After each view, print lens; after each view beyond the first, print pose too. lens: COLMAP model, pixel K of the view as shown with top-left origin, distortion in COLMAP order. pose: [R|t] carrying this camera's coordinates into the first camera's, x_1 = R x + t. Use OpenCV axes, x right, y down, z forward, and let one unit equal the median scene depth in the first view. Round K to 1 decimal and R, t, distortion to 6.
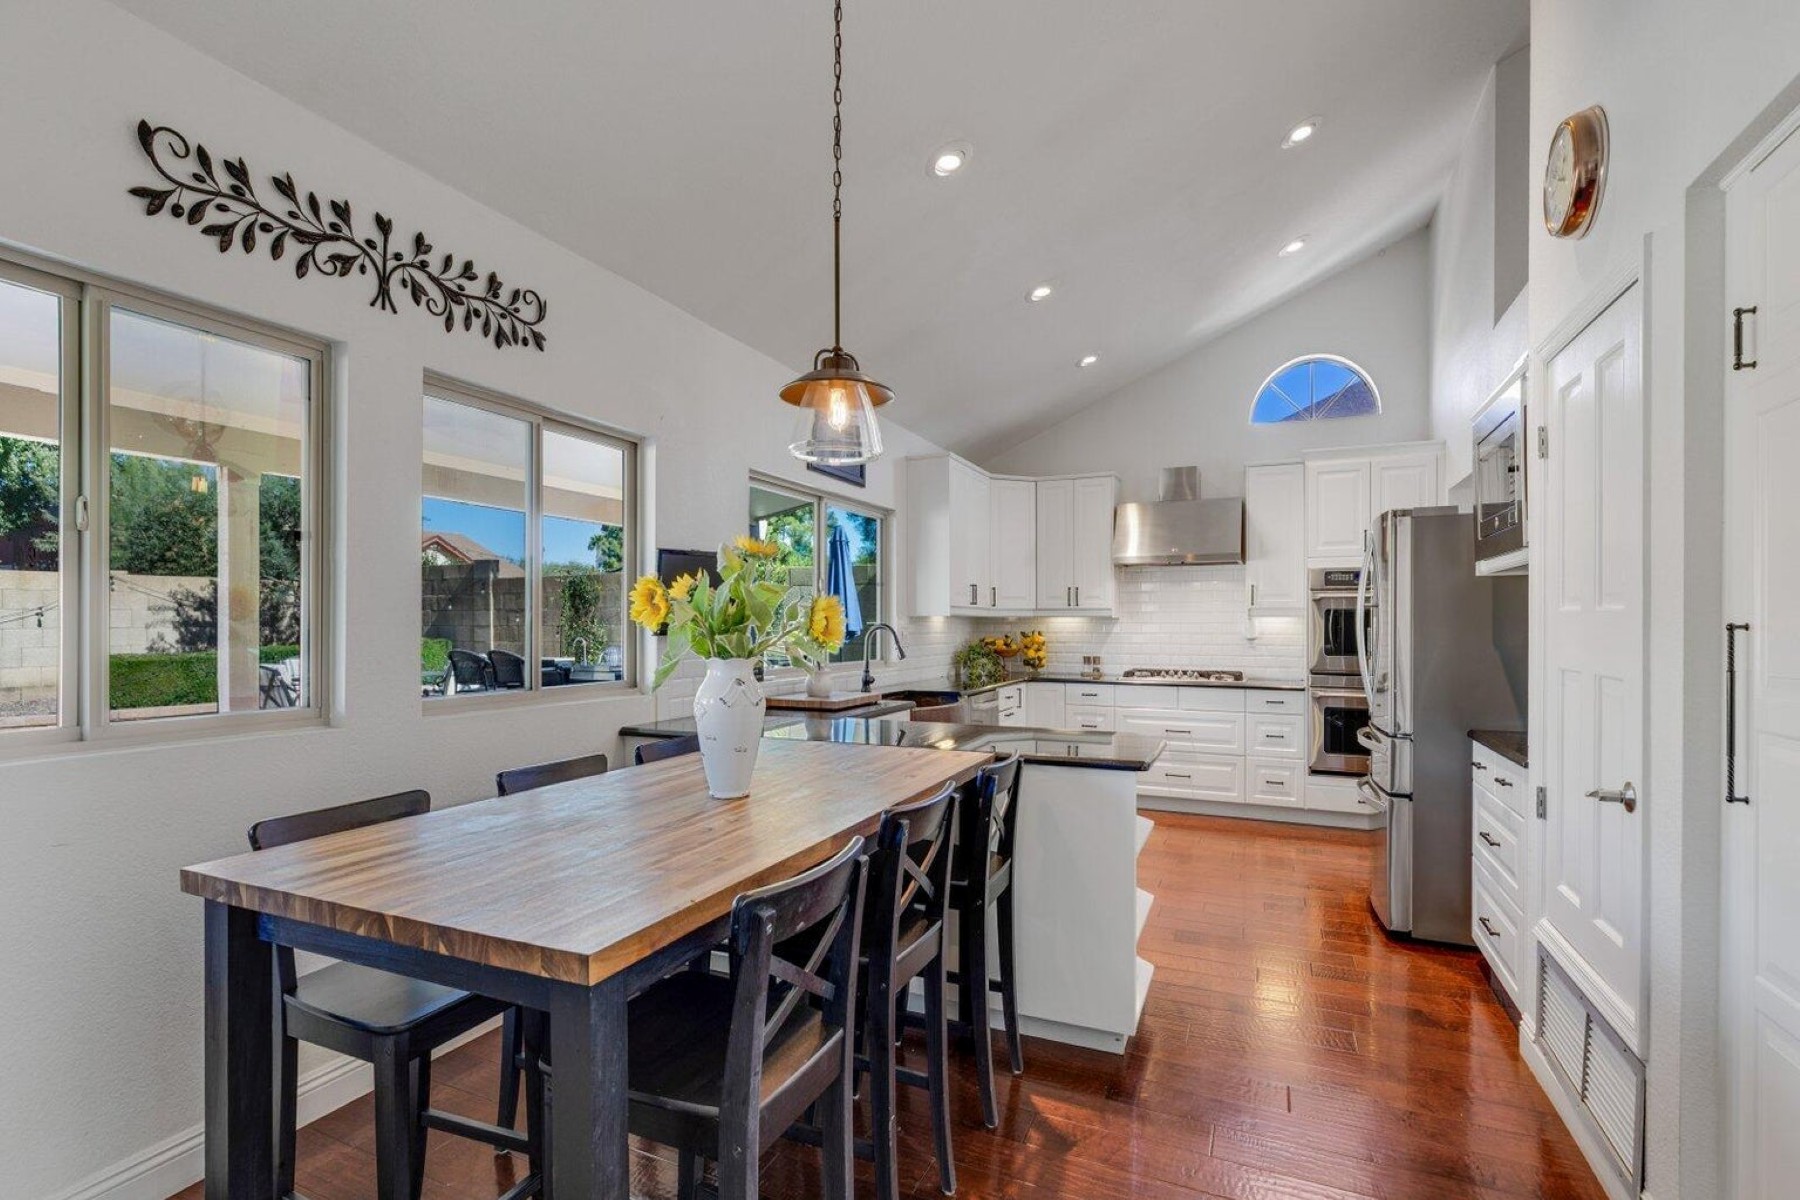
lens RADIAL K [[834.3, 0, 887.7], [0, 834.3, 621.1], [0, 0, 1]] dist [0.001931, 0.000325]
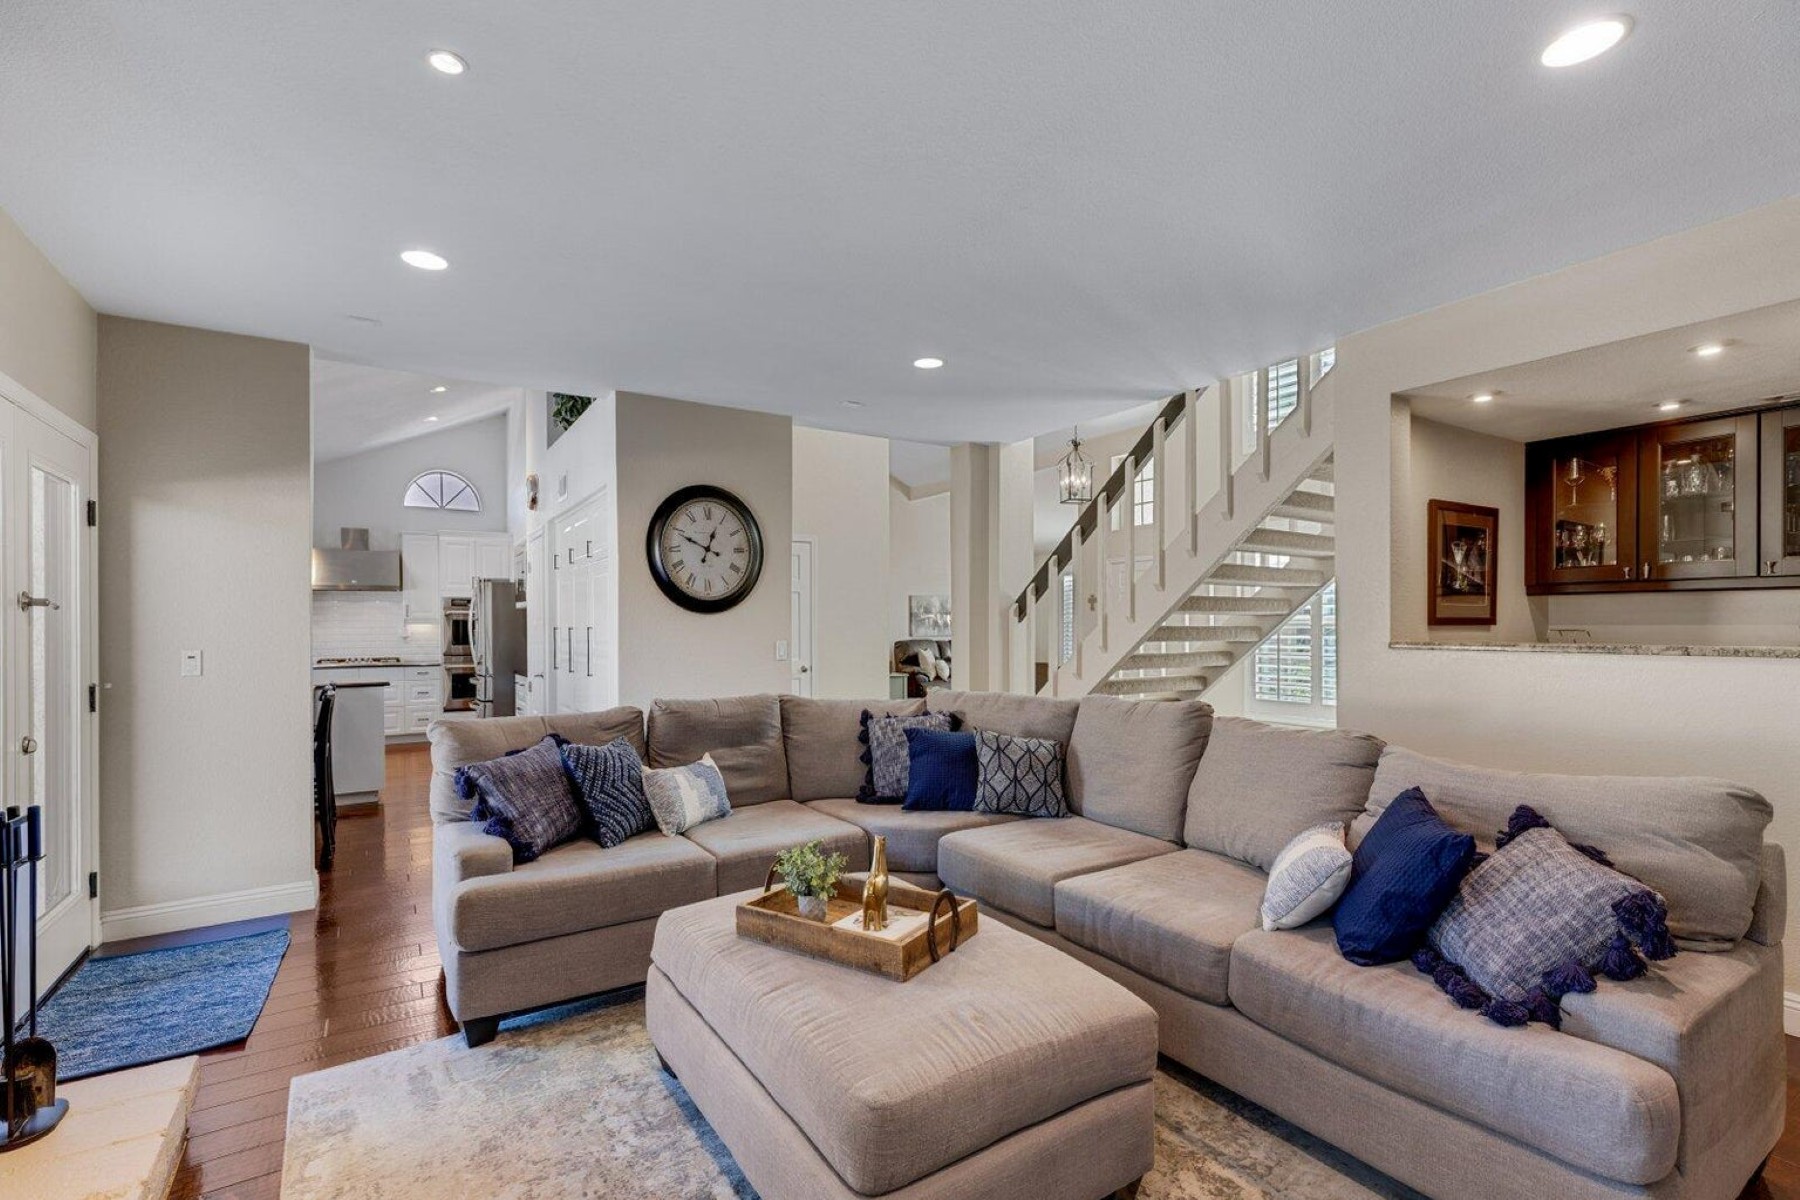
lens RADIAL K [[808.4, 0, 890.6], [0, 808.4, 626.4], [0, 0, 1]] dist [0.001761, 0.000415]
pose [[0.545645, -0.006517, 0.837991, -0.424491], [0.005987, 0.999975, 0.003879, -0.001037], [-0.837995, 0.002900, 0.545670, -0.751066]]
